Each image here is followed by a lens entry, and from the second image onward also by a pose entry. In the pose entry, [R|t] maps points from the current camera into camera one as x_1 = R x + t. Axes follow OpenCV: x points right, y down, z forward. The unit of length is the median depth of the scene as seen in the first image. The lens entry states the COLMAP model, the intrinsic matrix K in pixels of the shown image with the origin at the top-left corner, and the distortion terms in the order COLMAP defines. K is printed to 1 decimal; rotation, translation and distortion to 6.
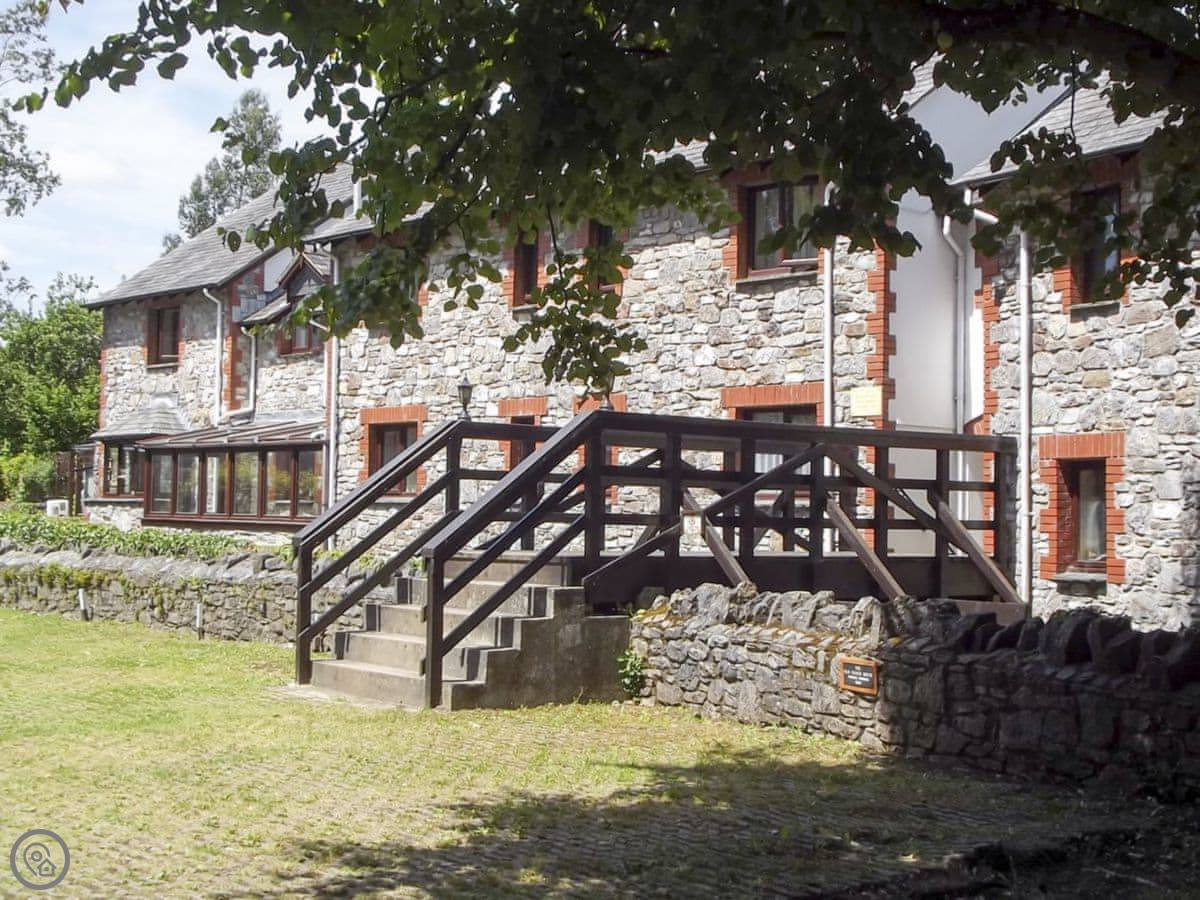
lens RADIAL K [[1666.4, 0, 600.0], [0, 1666.4, 450.0], [0, 0, 1]] dist [0.005136, 0.019957]
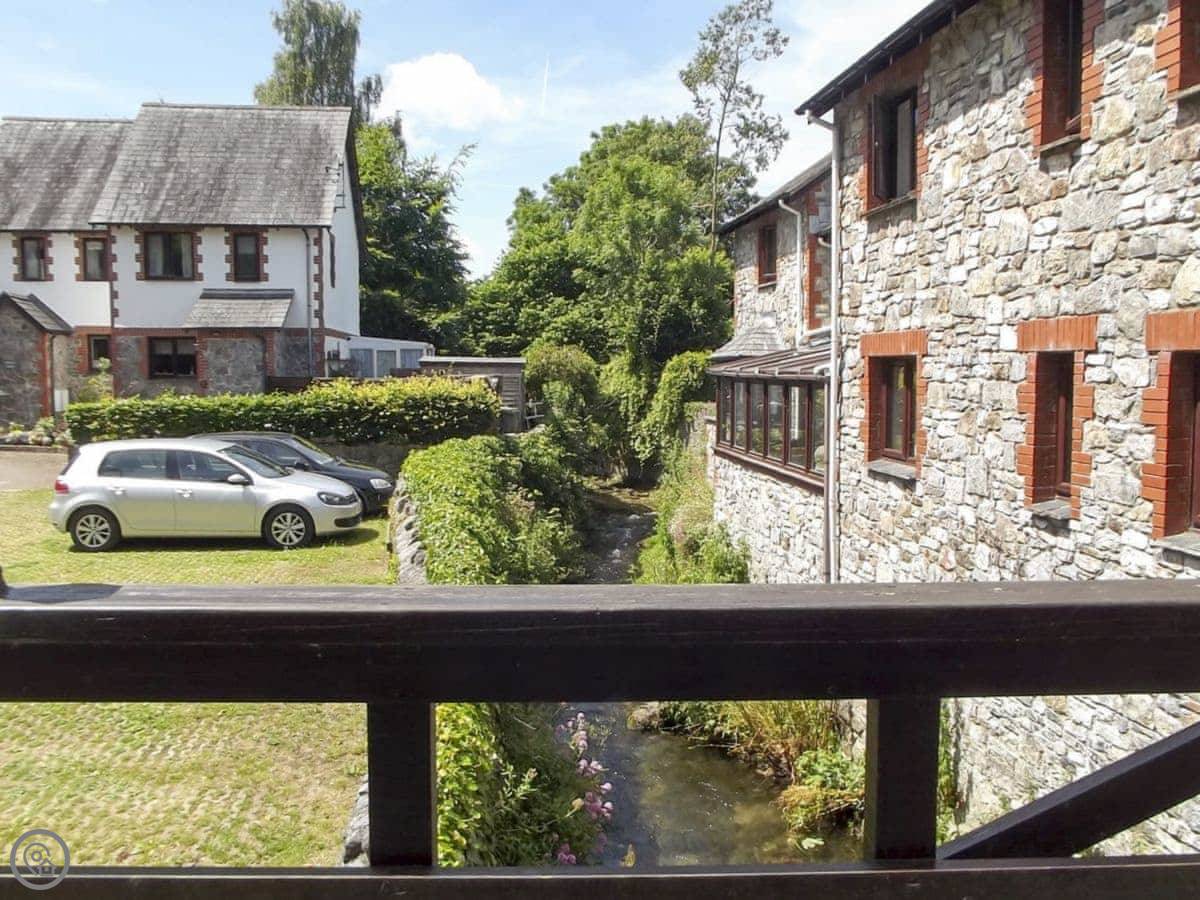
lens RADIAL K [[1175.6, 0, 600.0], [0, 1175.6, 450.0], [0, 0, 1]] dist [0.010403, 0.001355]
pose [[0.861050, 0.011766, -0.508383, 0.017031], [0.035641, 0.995877, 0.083413, -0.021660], [0.507269, -0.089942, 0.857081, 0.509025]]
